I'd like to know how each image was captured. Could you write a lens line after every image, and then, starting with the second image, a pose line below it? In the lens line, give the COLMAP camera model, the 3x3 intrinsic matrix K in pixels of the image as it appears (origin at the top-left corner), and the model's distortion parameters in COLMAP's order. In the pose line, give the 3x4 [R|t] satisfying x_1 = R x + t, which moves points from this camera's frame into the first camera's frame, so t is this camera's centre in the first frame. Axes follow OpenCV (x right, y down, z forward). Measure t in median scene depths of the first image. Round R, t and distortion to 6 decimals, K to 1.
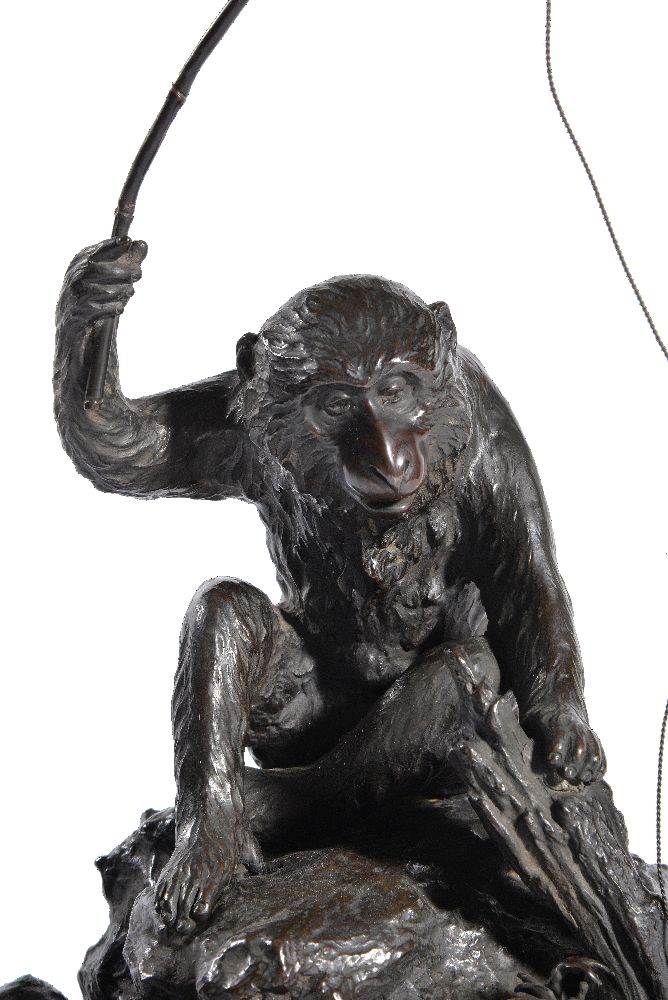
lens RADIAL K [[1914.7, 0, 332.7], [0, 1914.7, 504.1], [0, 0, 1]] dist [0.314803, 0.000000]
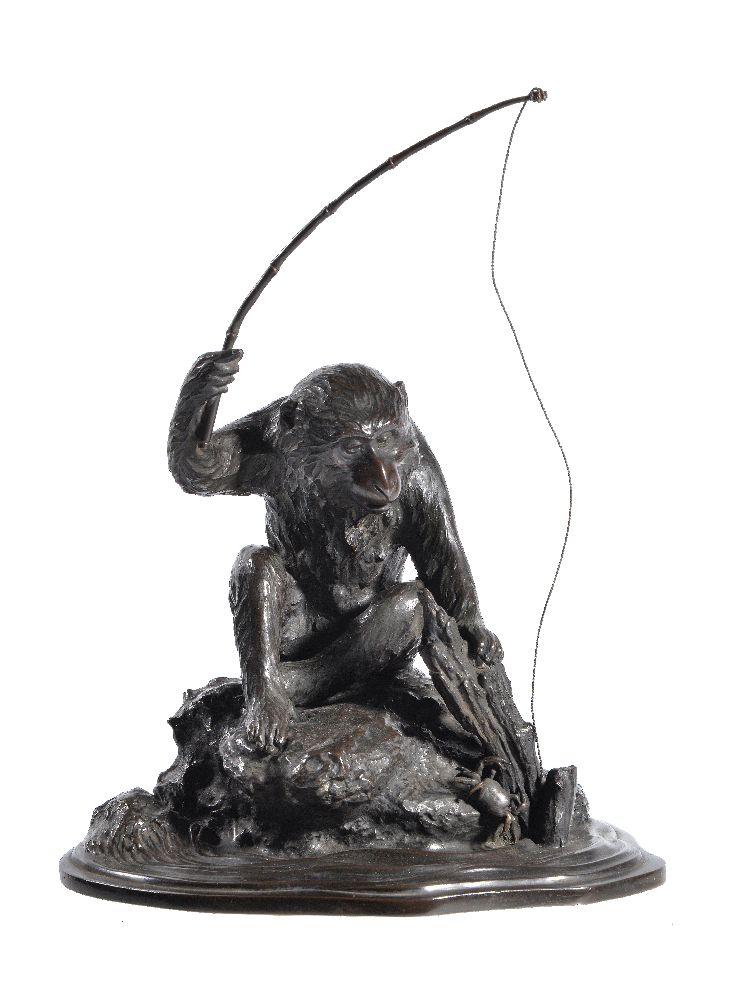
lens RADIAL K [[2612.9, 0, 371.1], [0, 2612.9, 499.7], [0, 0, 1]] dist [0.014634, 0.000000]
pose [[0.958976, -0.003273, 0.283469, -0.633600], [-0.015876, 0.997744, 0.065227, -0.156039], [-0.283043, -0.067052, 0.956761, -1.213334]]
